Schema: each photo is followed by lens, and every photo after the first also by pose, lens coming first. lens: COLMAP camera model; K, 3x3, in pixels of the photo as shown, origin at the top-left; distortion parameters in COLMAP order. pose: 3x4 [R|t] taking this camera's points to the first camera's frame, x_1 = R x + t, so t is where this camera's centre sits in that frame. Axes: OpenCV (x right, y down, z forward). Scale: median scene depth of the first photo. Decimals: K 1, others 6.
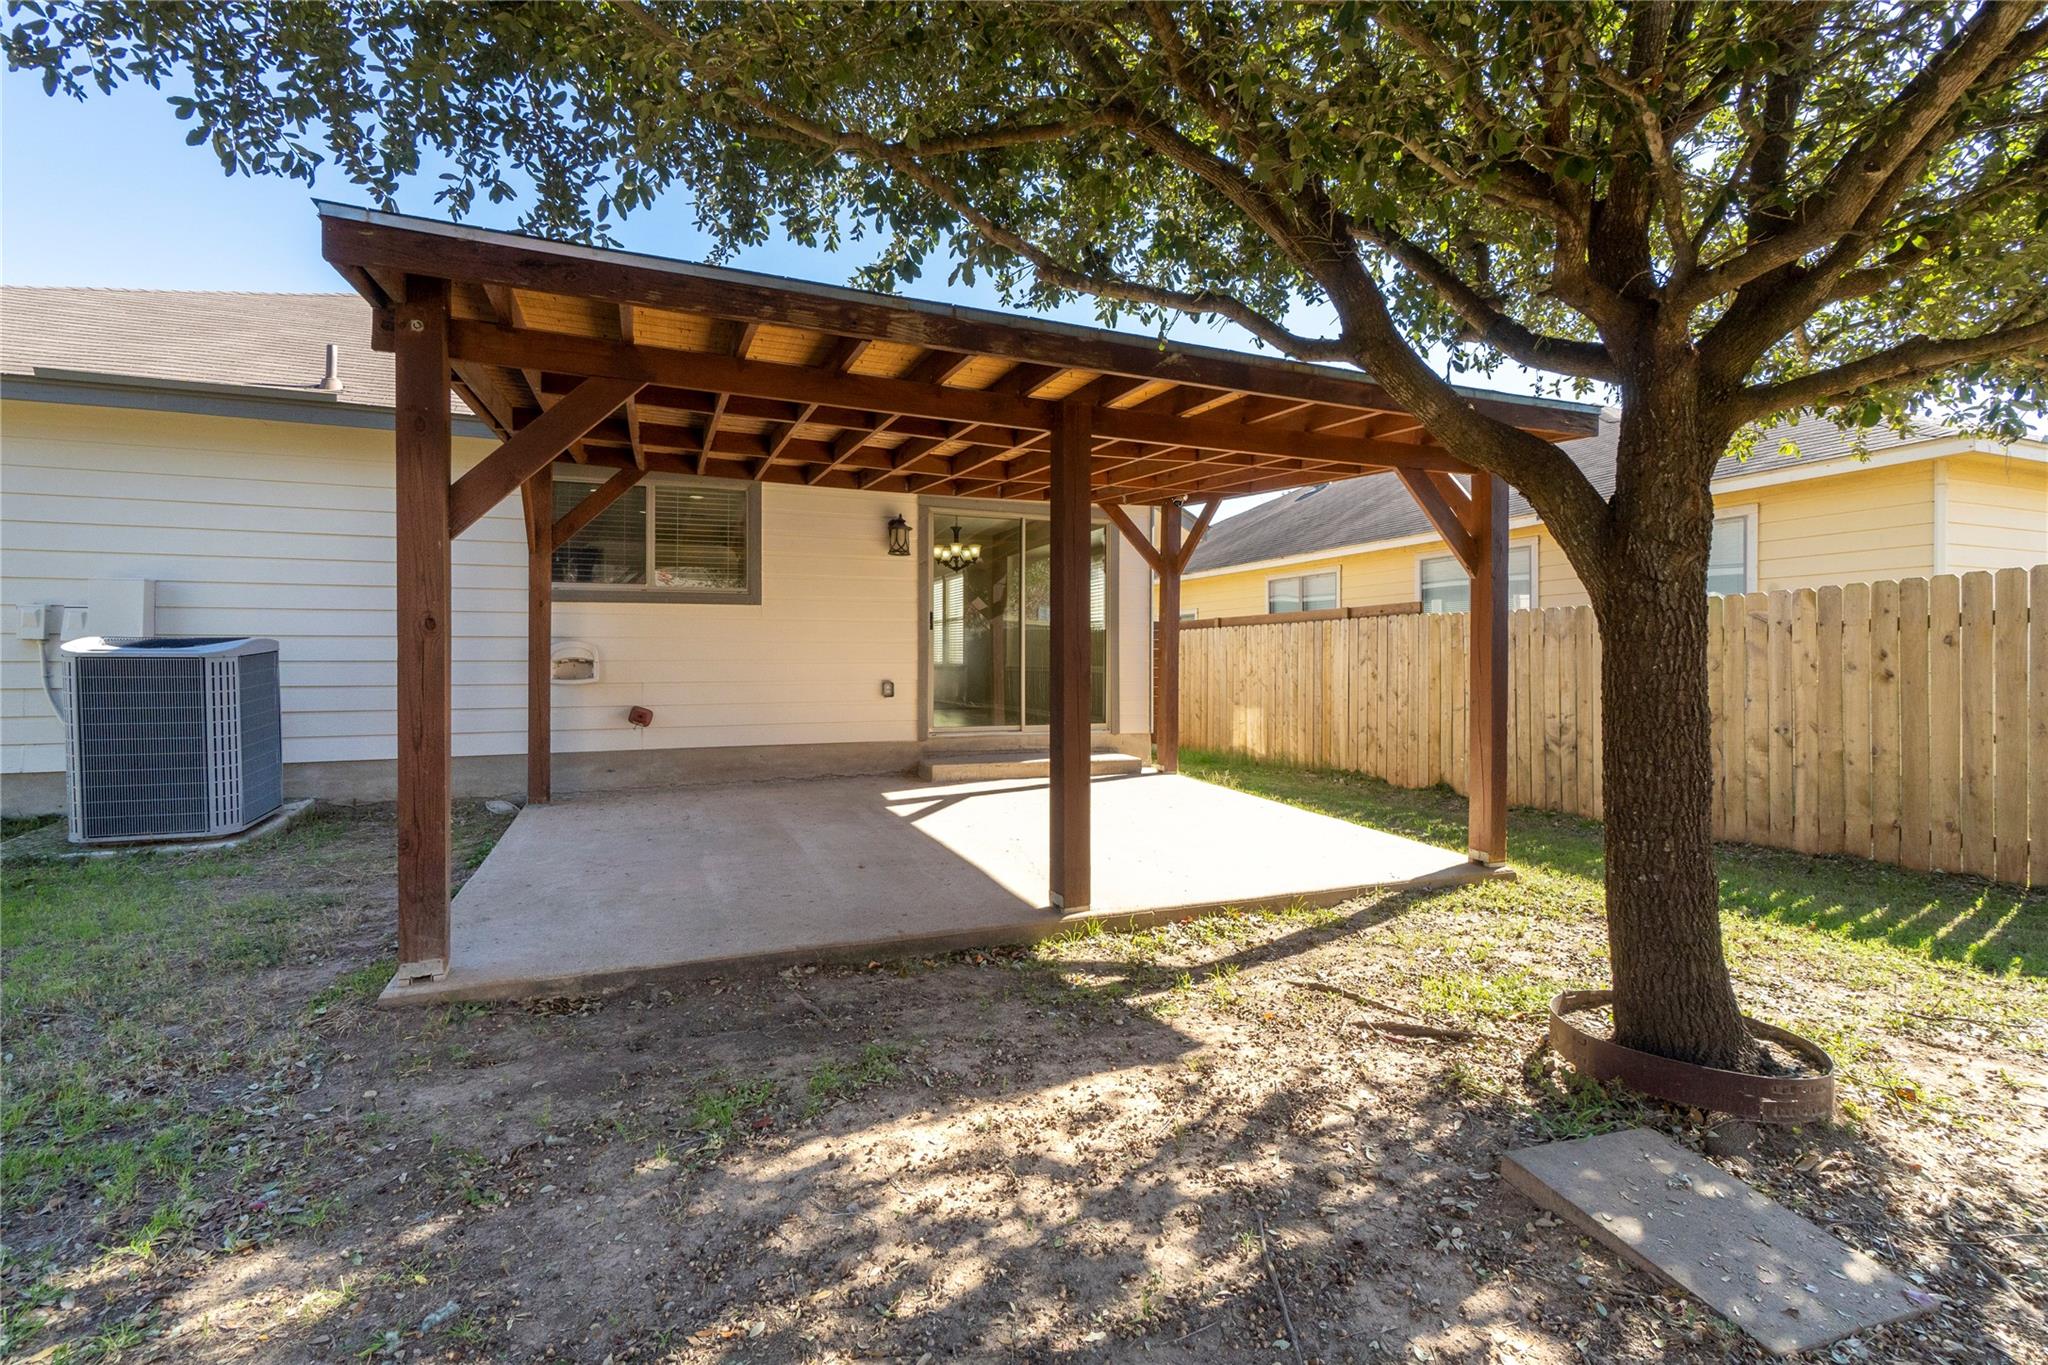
lens RADIAL K [[879.6, 0, 1025.2], [0, 879.6, 665.8], [0, 0, 1]] dist [-0.000494, -0.000080]
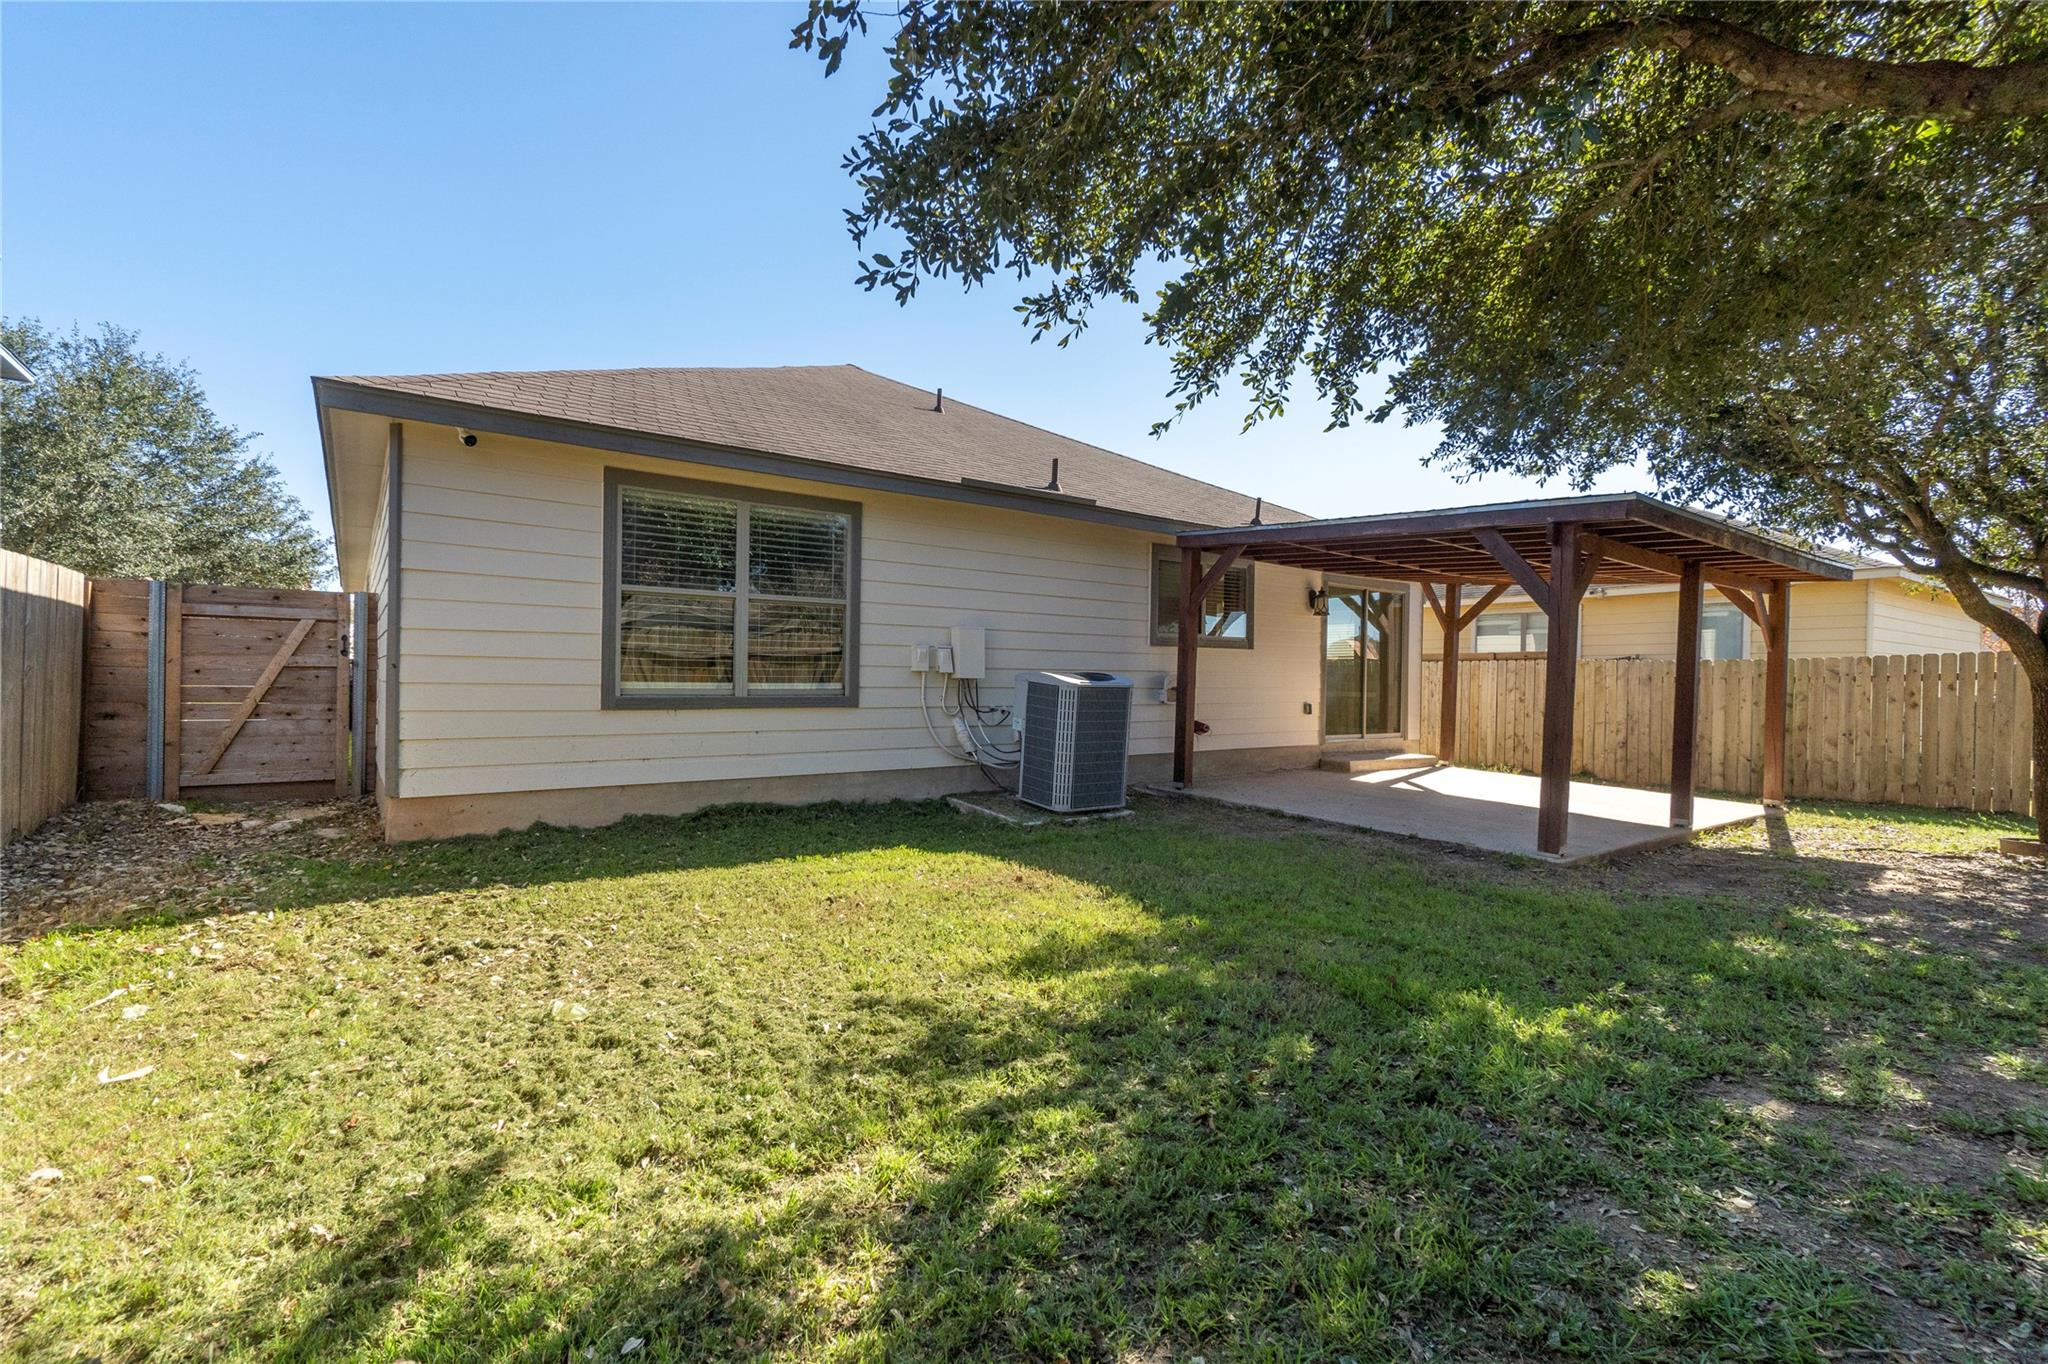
lens RADIAL K [[879.5, 0, 1026.7], [0, 879.5, 686.0], [0, 0, 1]] dist [-0.000517, -0.000098]
pose [[0.971568, 0.010340, 0.236536, -1.161802], [-0.011975, 0.999913, 0.005476, -0.014998], [-0.236459, -0.008153, 0.971607, -0.336220]]
